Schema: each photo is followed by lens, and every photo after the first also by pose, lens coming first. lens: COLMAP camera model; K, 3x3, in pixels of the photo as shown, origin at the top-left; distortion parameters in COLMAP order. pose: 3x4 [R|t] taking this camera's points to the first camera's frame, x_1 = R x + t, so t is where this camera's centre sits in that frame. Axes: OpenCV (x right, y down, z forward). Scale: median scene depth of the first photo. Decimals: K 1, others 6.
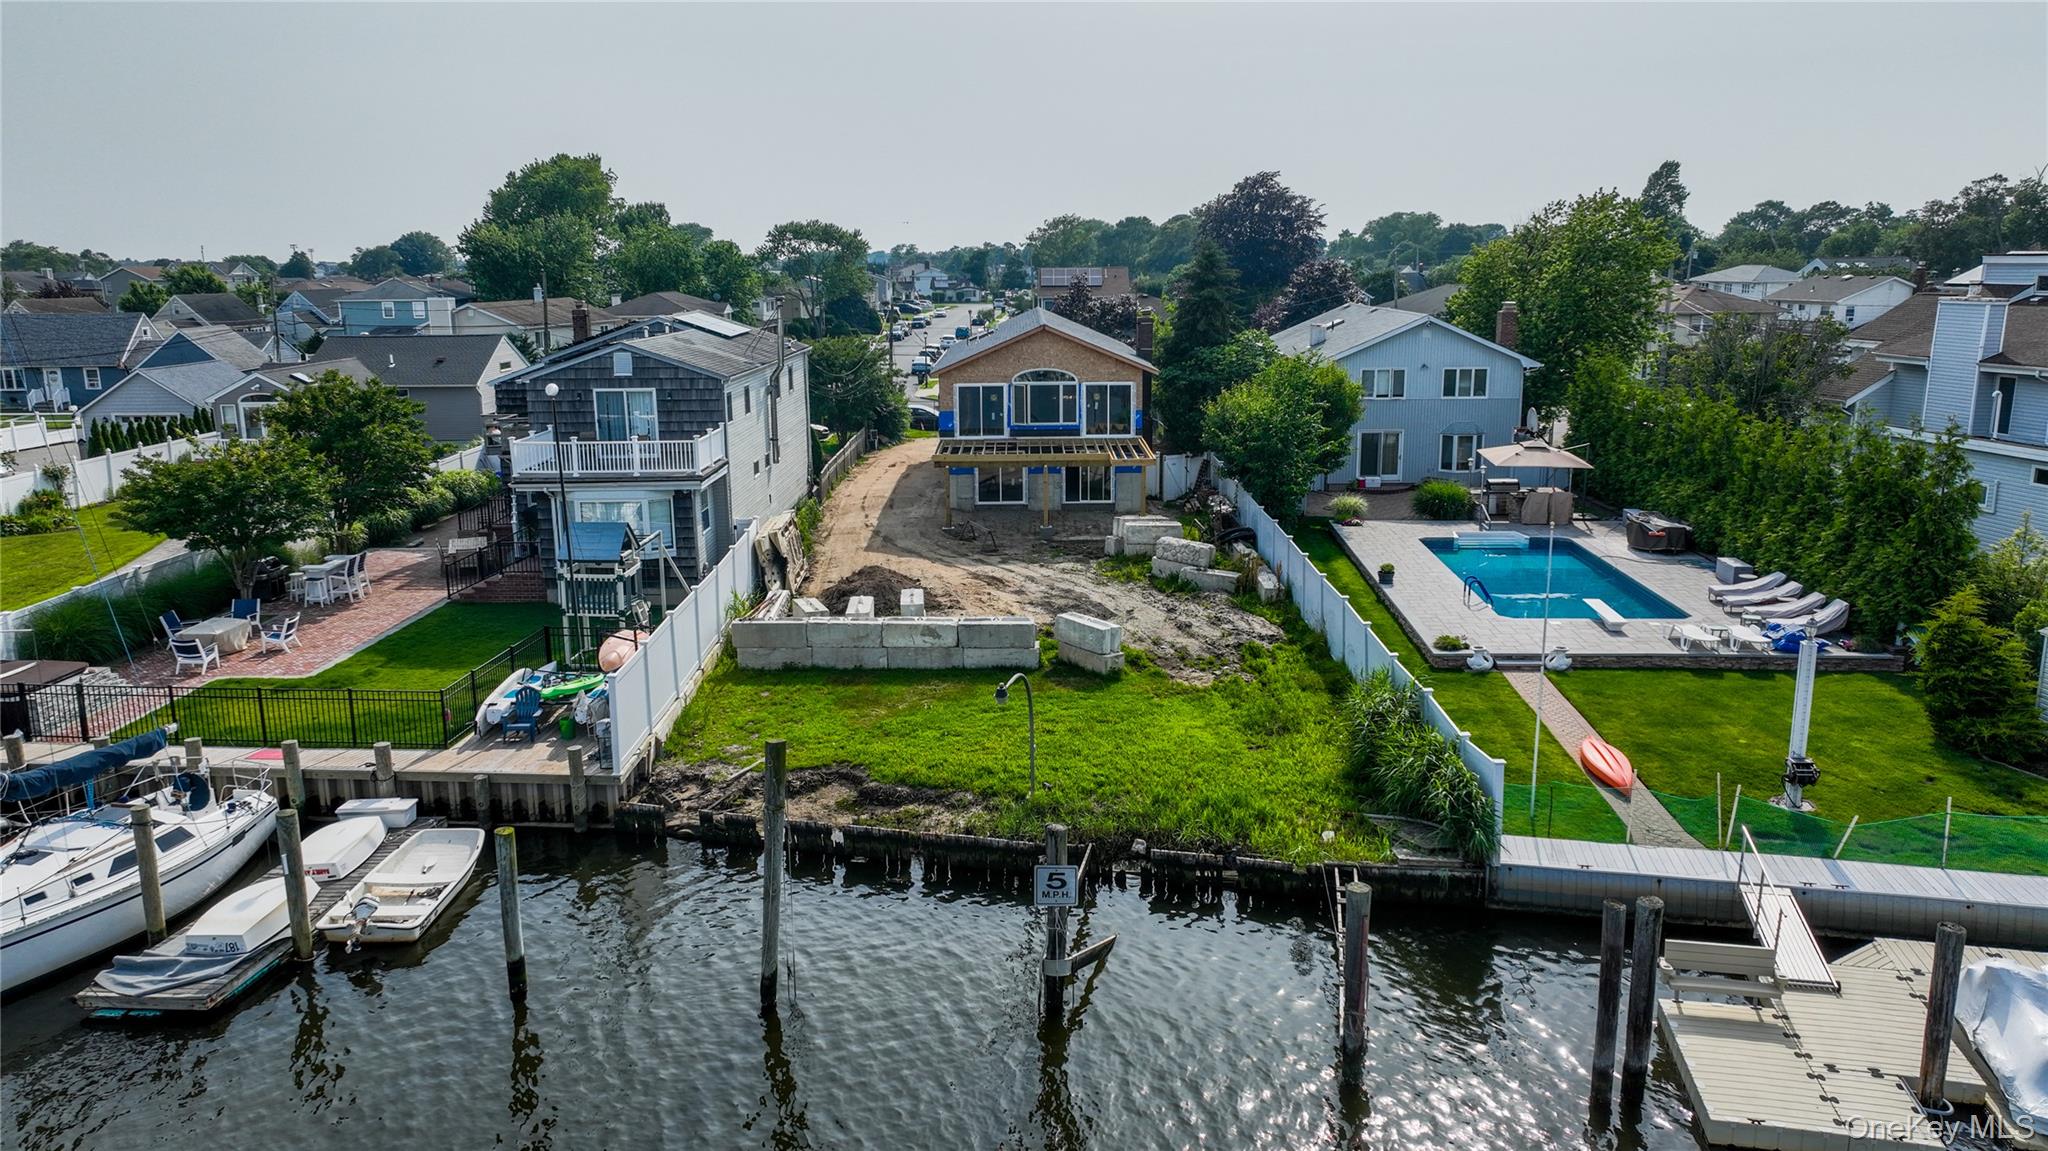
lens RADIAL K [[1397.4, 0, 1024.0], [0, 1397.4, 575.5], [0, 0, 1]] dist [0.011860, -0.002871]
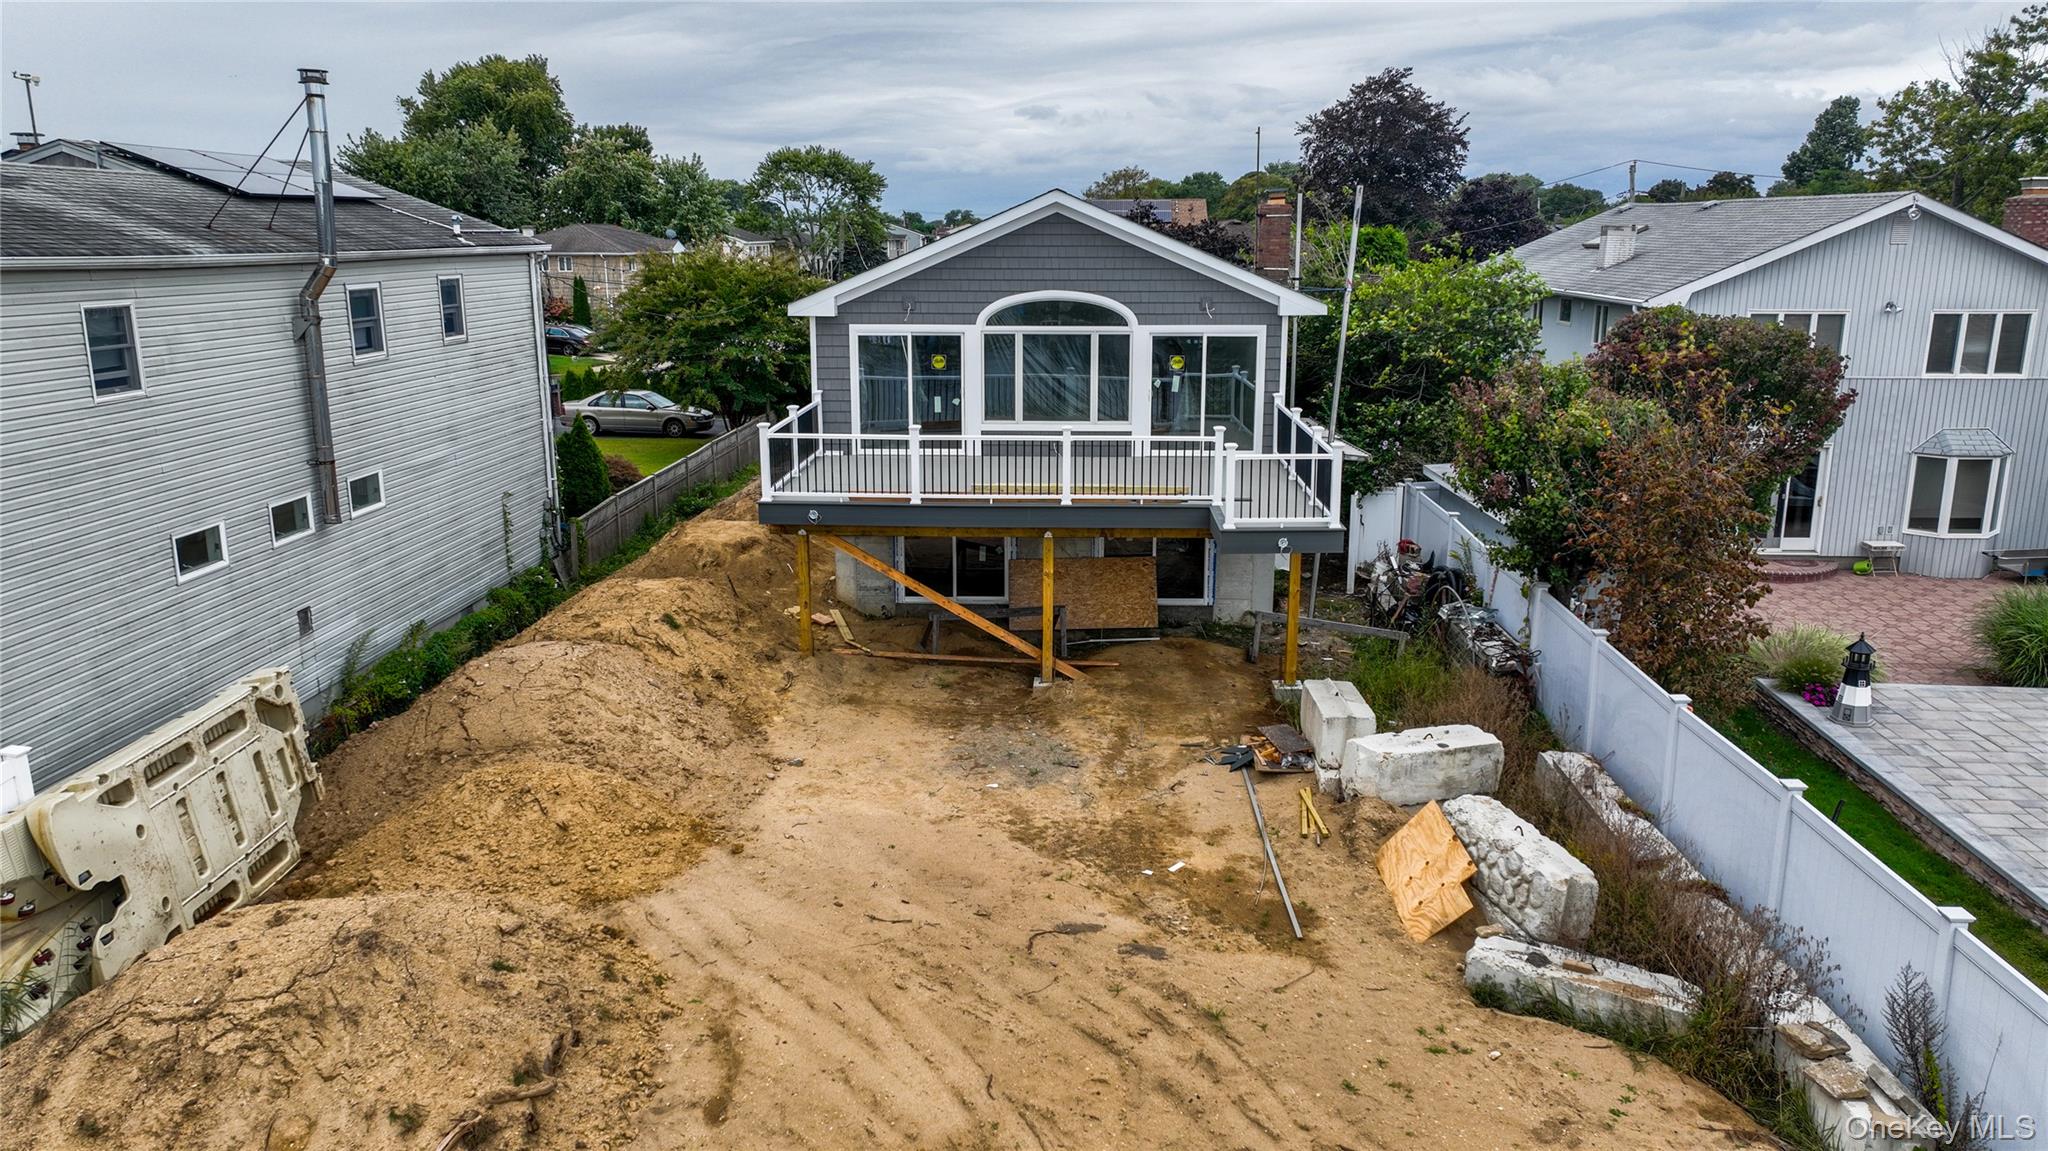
lens RADIAL K [[1397.4, 0, 1024.0], [0, 1397.4, 575.5], [0, 0, 1]] dist [0.011860, -0.002871]
pose [[0.999025, 0.019253, -0.039735, 0.010191], [-0.018521, 0.999653, 0.018715, -0.029237], [0.040082, -0.017961, 0.999035, 0.239315]]
